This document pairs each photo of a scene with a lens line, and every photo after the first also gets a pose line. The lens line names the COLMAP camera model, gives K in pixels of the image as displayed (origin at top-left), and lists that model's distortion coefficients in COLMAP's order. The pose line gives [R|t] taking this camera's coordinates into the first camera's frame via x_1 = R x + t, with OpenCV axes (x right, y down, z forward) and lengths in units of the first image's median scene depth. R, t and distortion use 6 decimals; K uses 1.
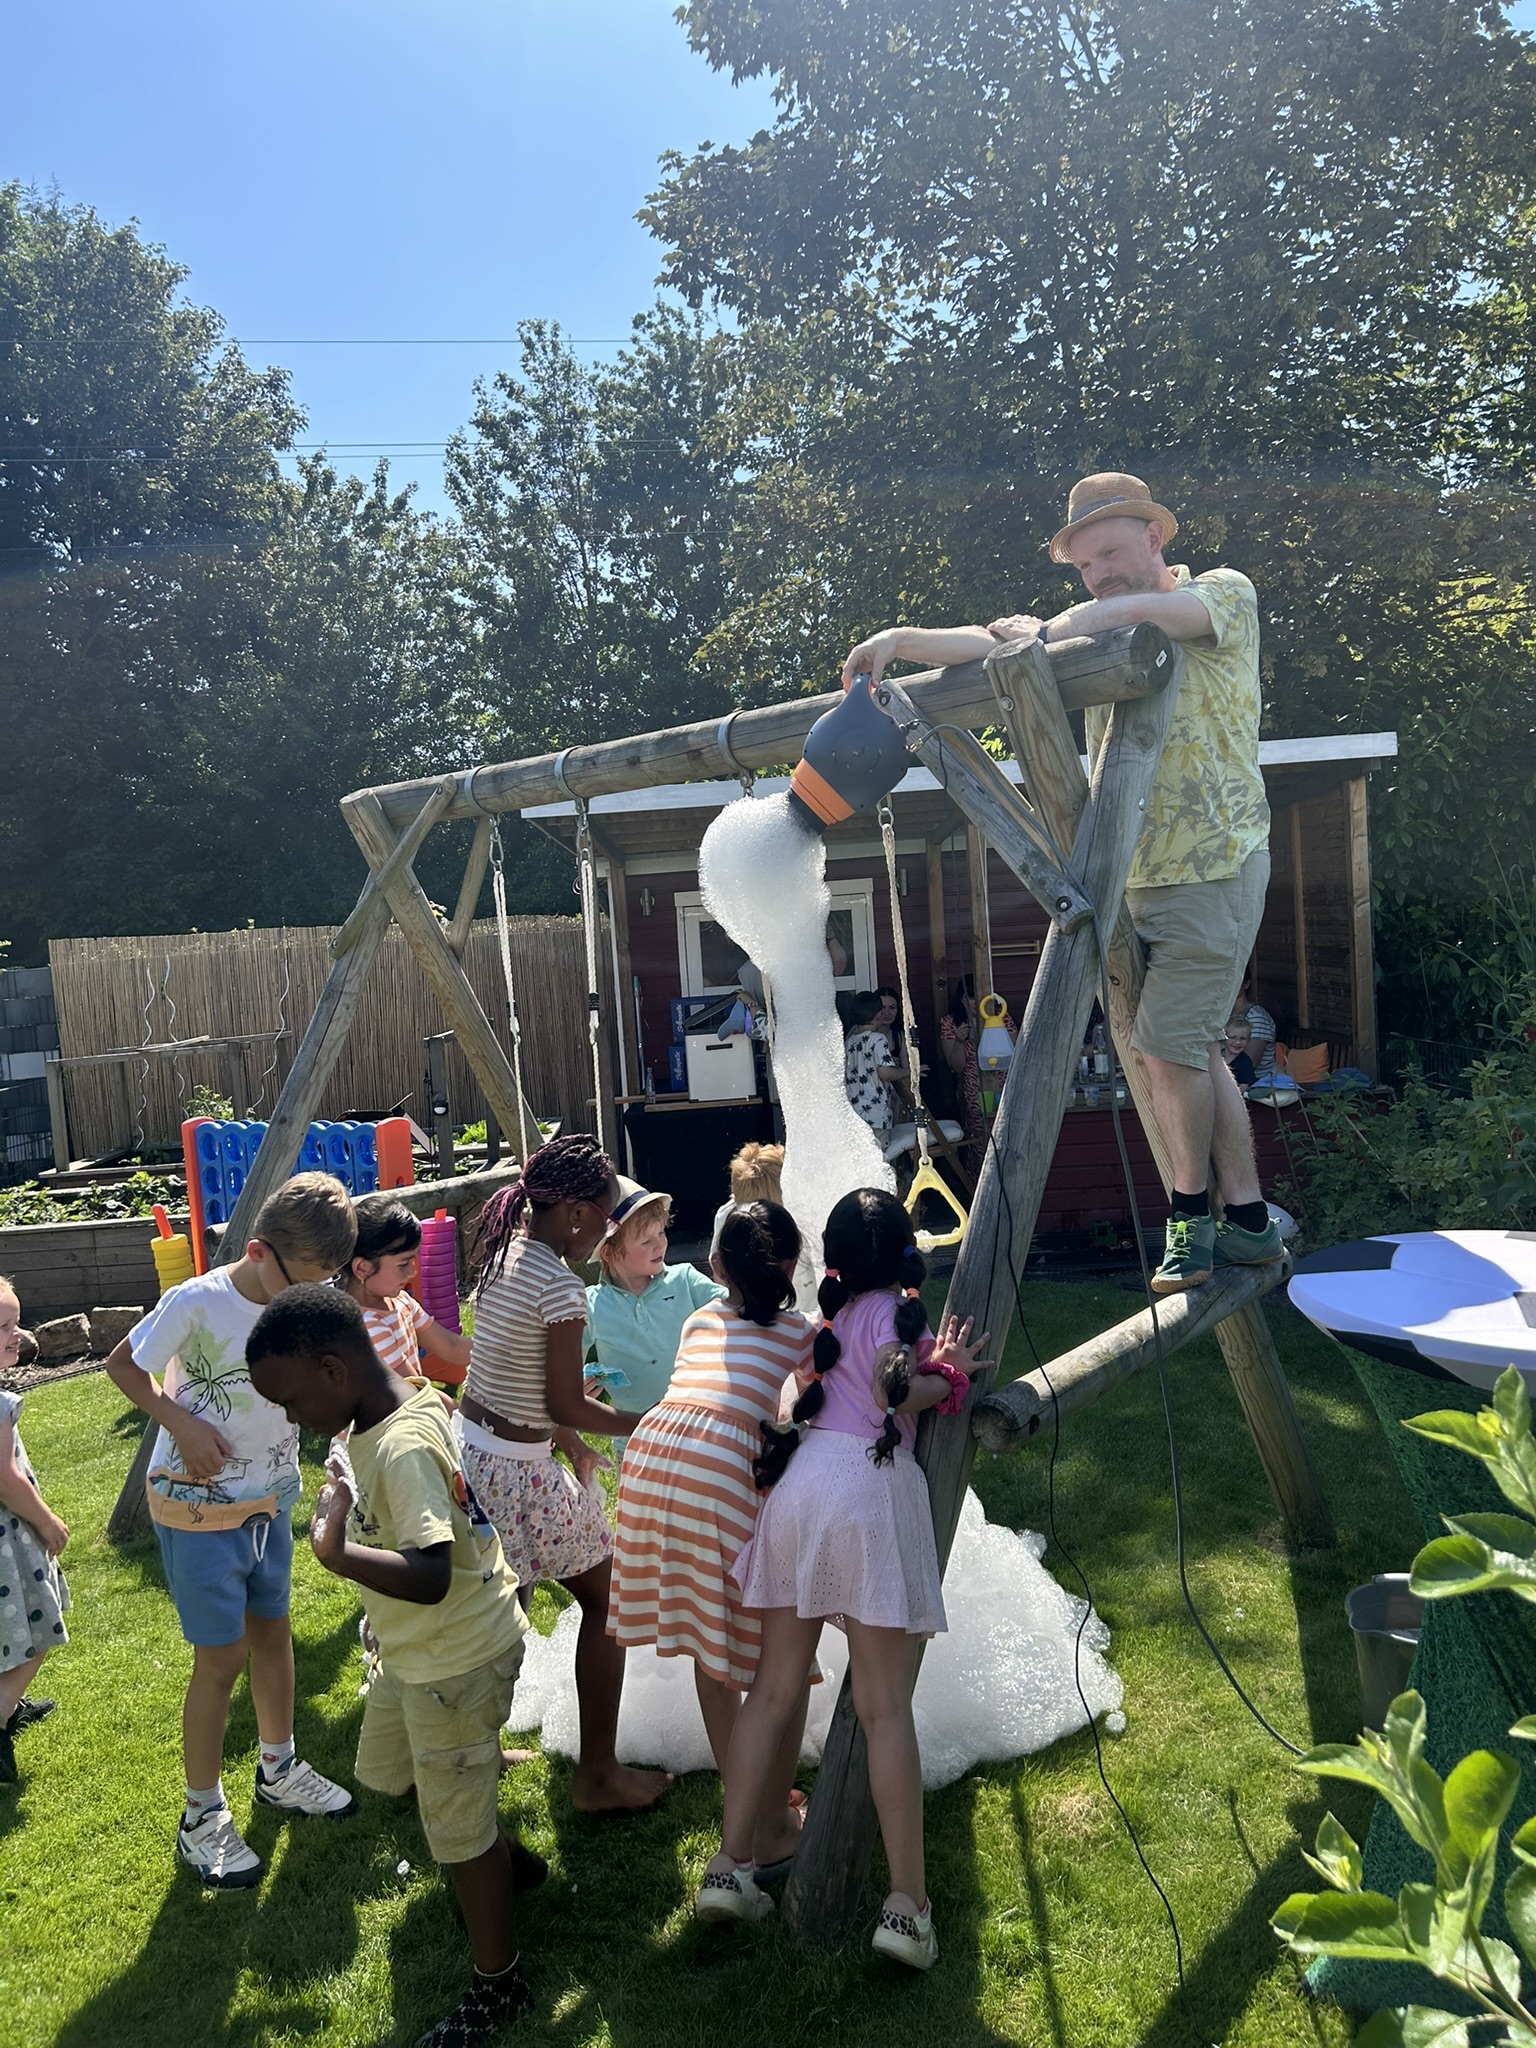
lens RADIAL K [[1546.7, 0, 772.9], [0, 1546.7, 1041.8], [0, 0, 1]] dist [0.044466, -0.055700]
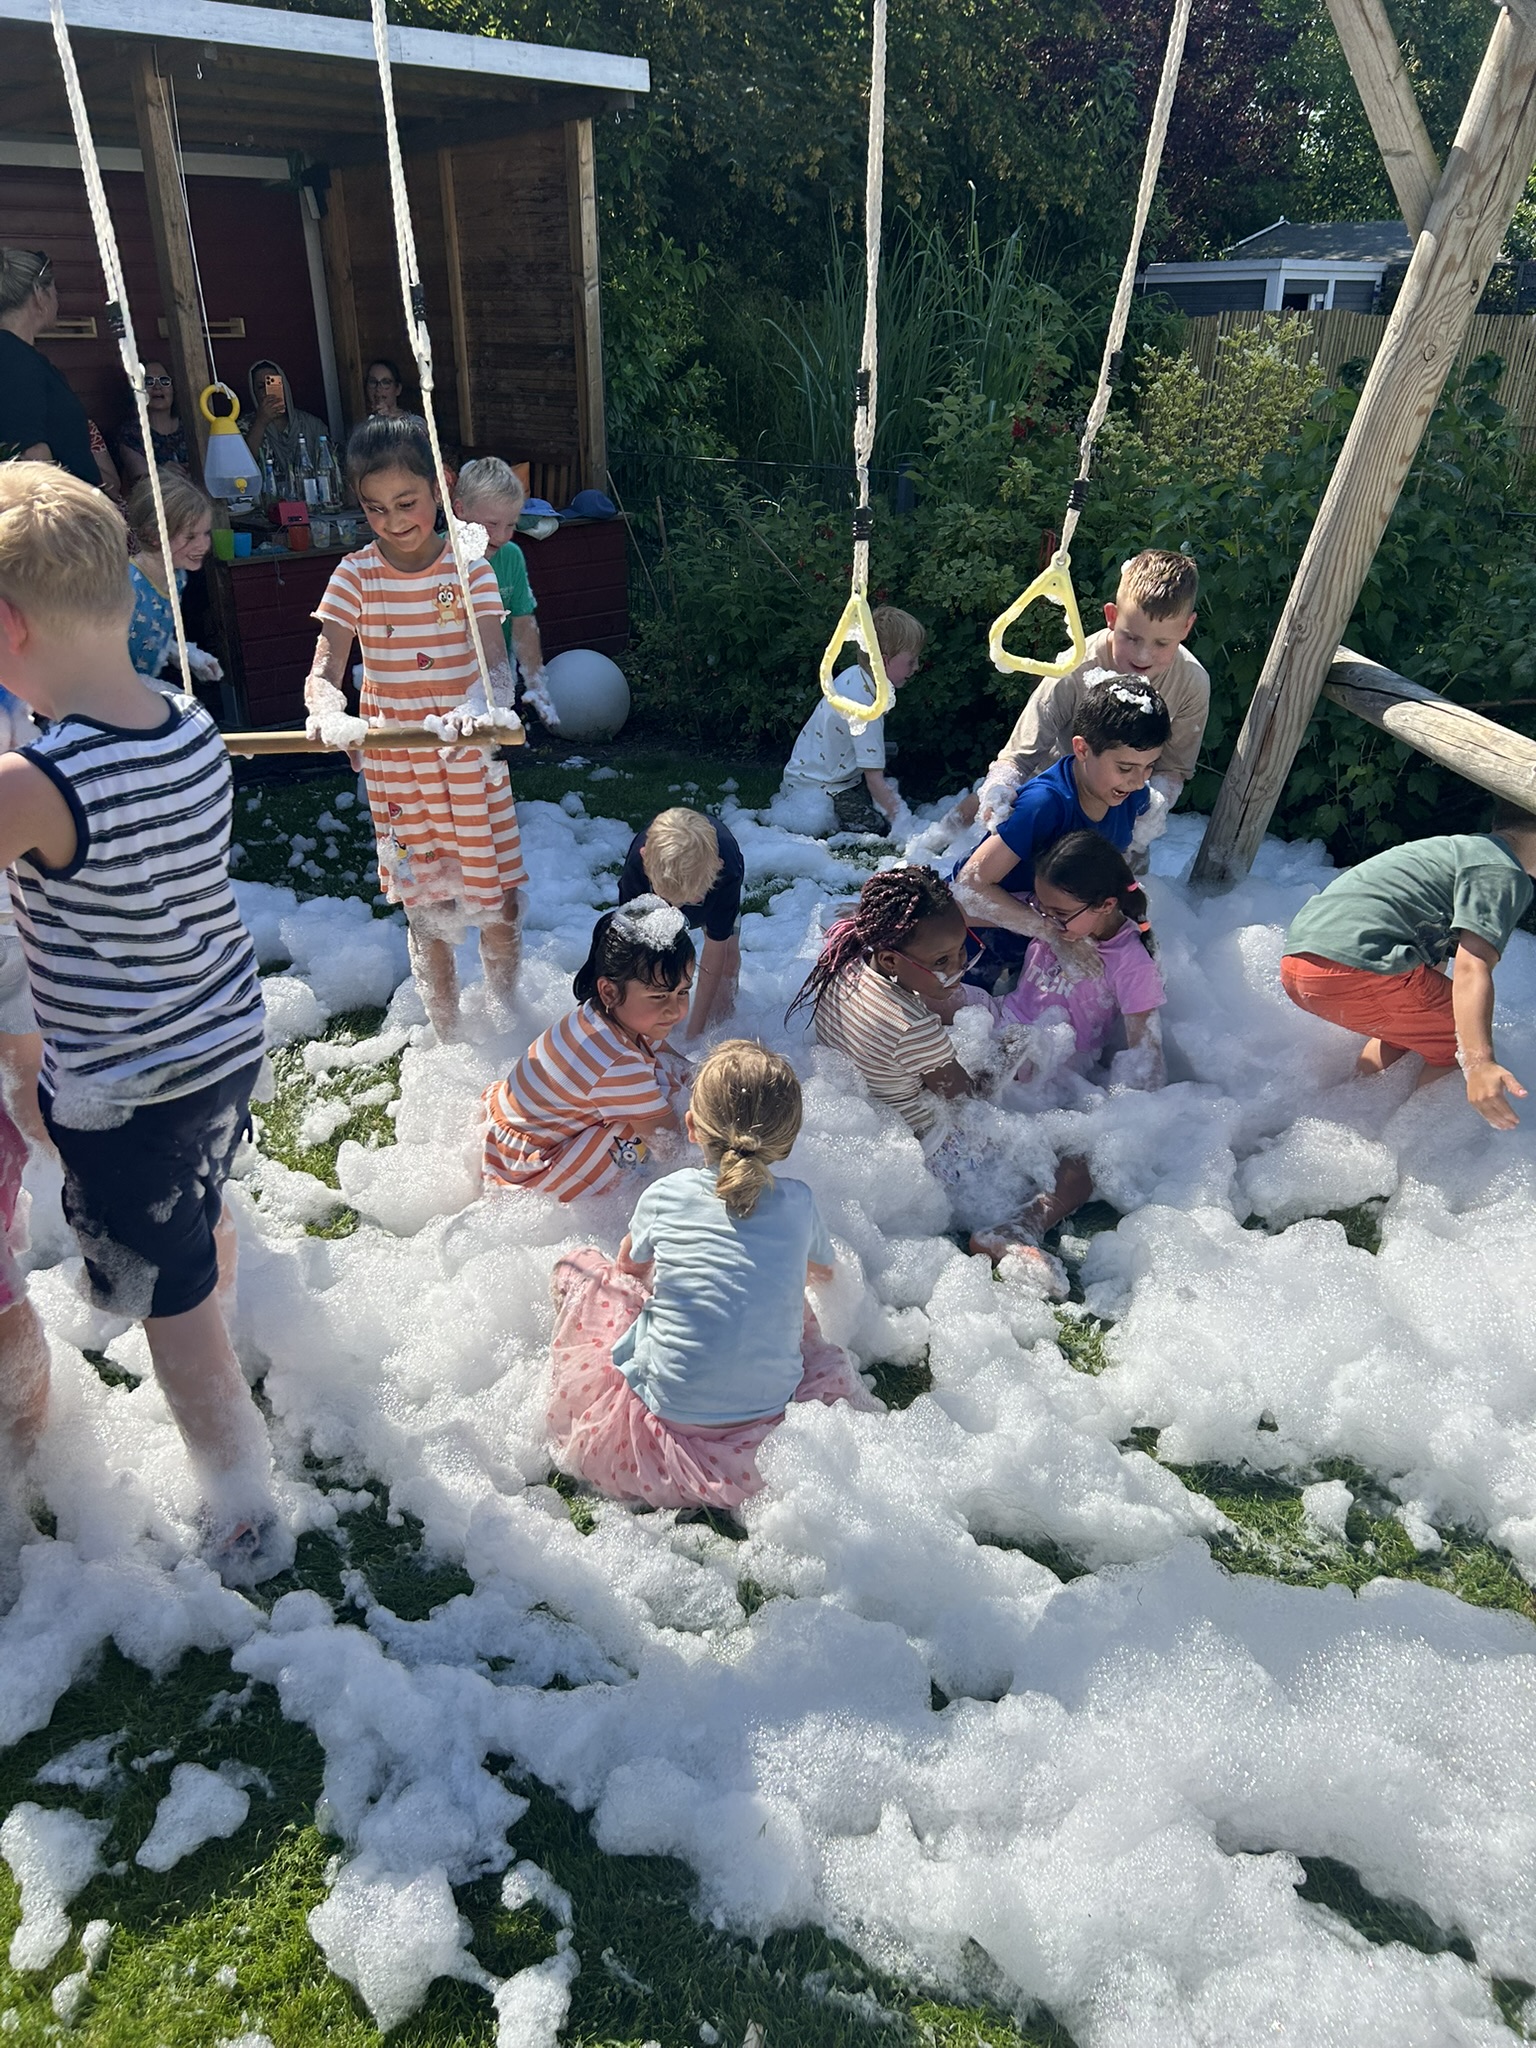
lens RADIAL K [[1546.7, 0, 770.9], [0, 1546.7, 1023.9], [0, 0, 1]] dist [0.044466, -0.055700]
pose [[0.672148, -0.248723, 0.697391, -0.068828], [0.015533, 0.946419, 0.322568, 0.005352], [-0.740254, -0.205981, 0.639997, 0.080506]]
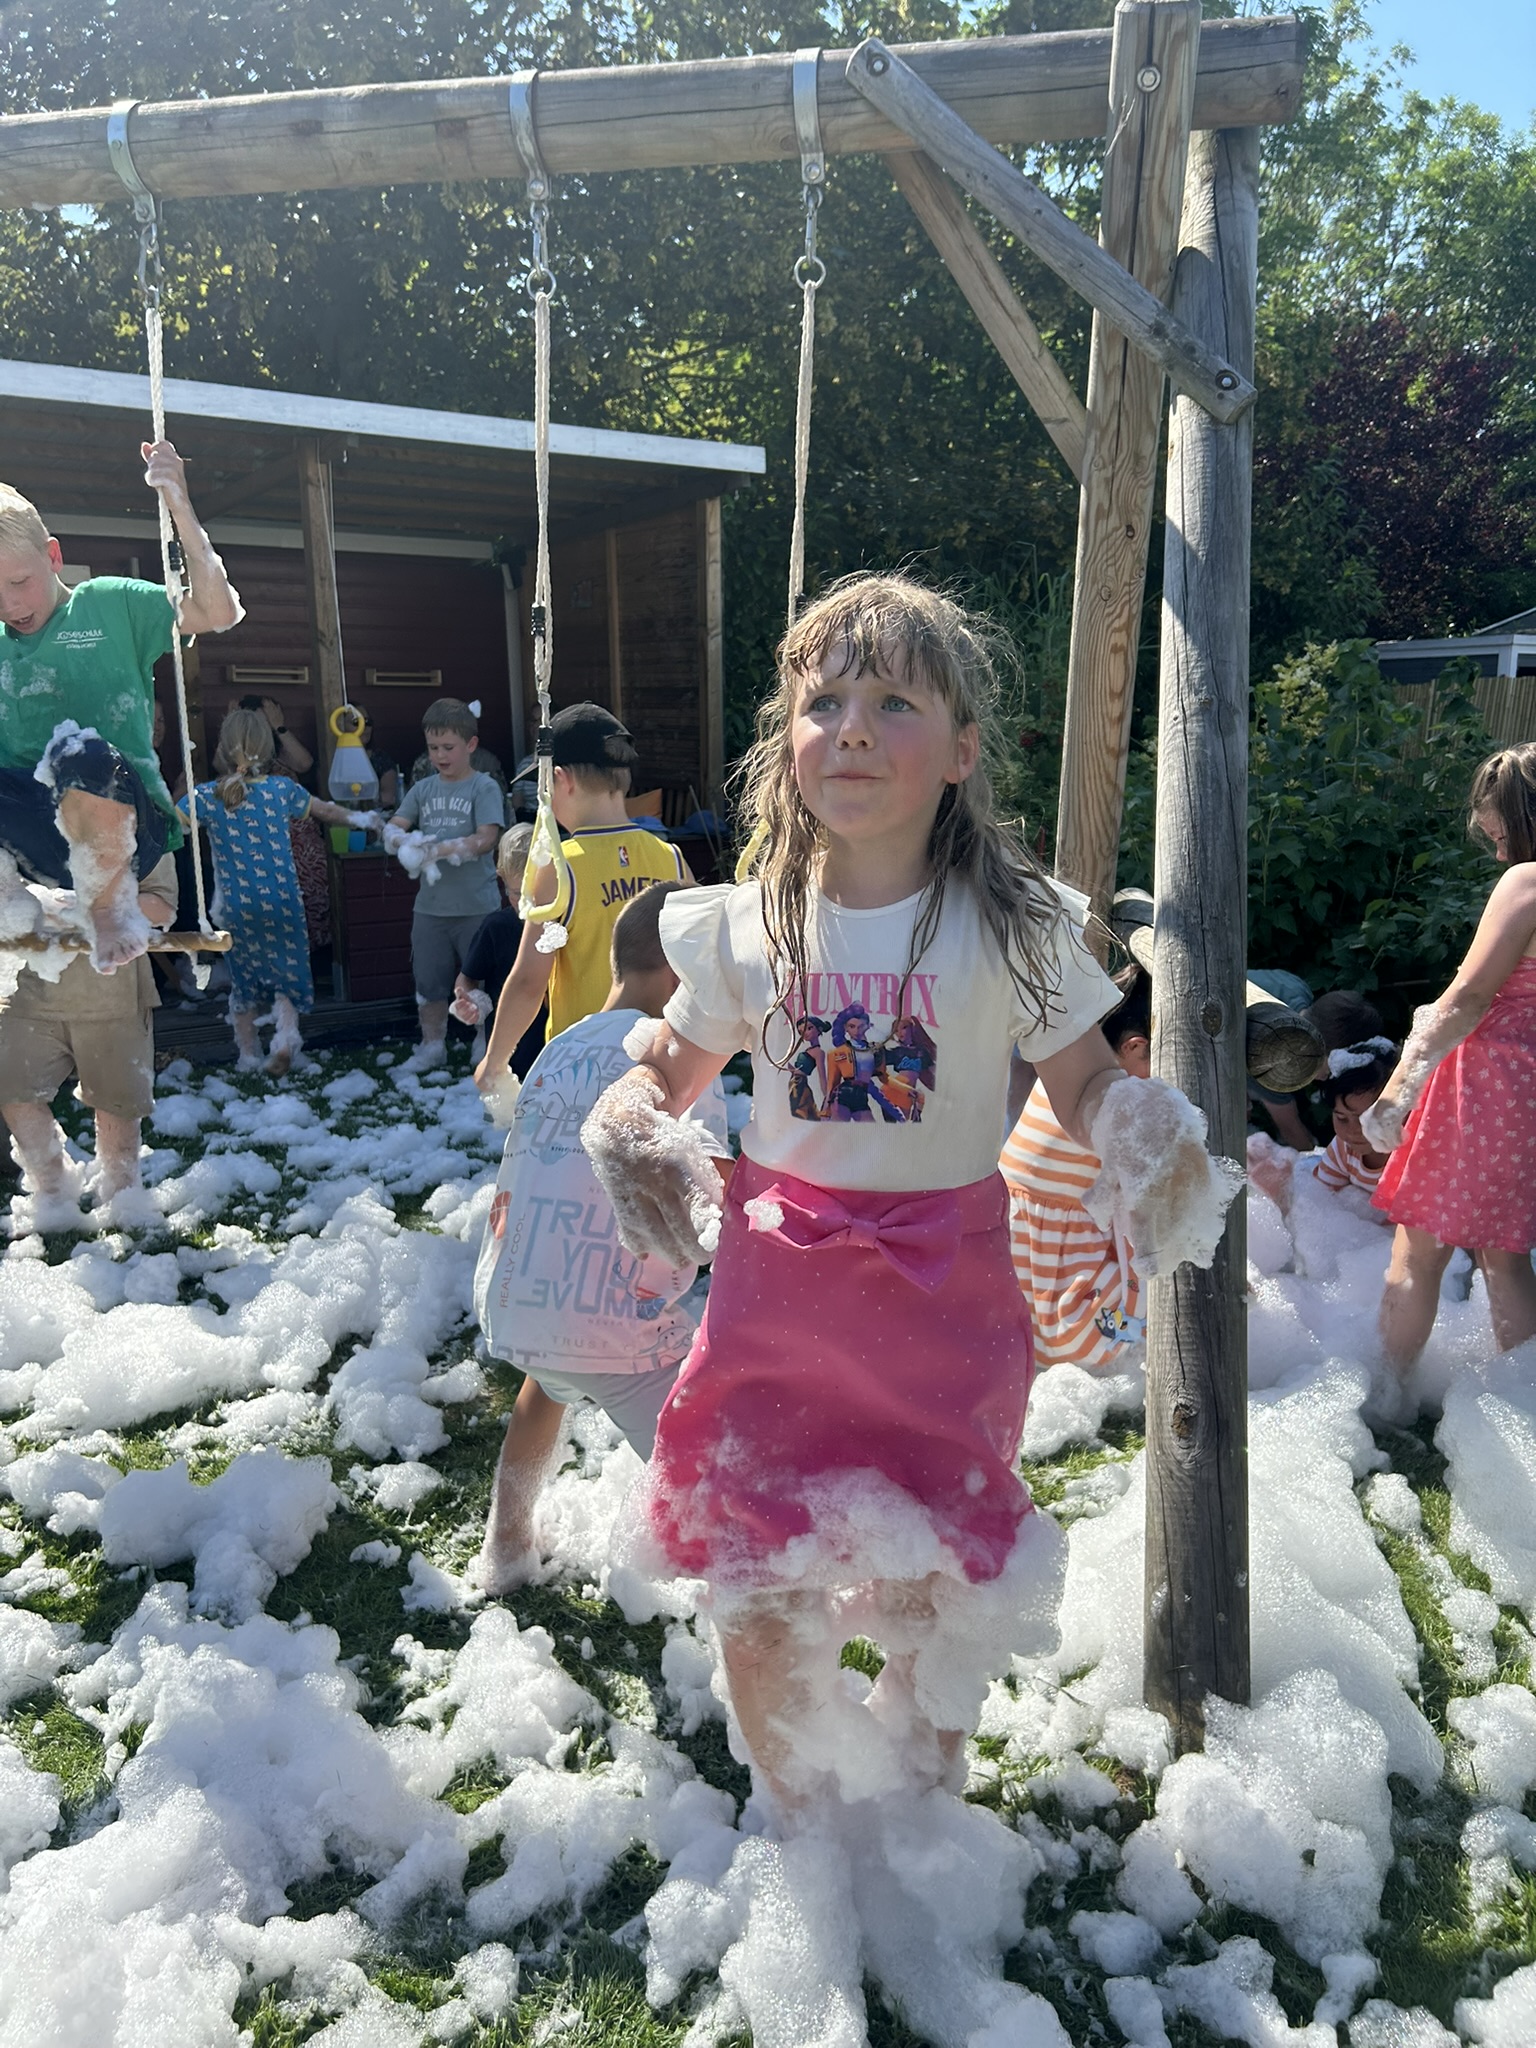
lens RADIAL K [[1546.7, 0, 792.8], [0, 1546.7, 1052.9], [0, 0, 1]] dist [0.044466, -0.055700]
pose [[0.799490, -0.068354, 0.596777, -0.046009], [-0.001444, 0.993283, 0.115703, 0.014987], [-0.600677, -0.093365, 0.794021, 0.051974]]
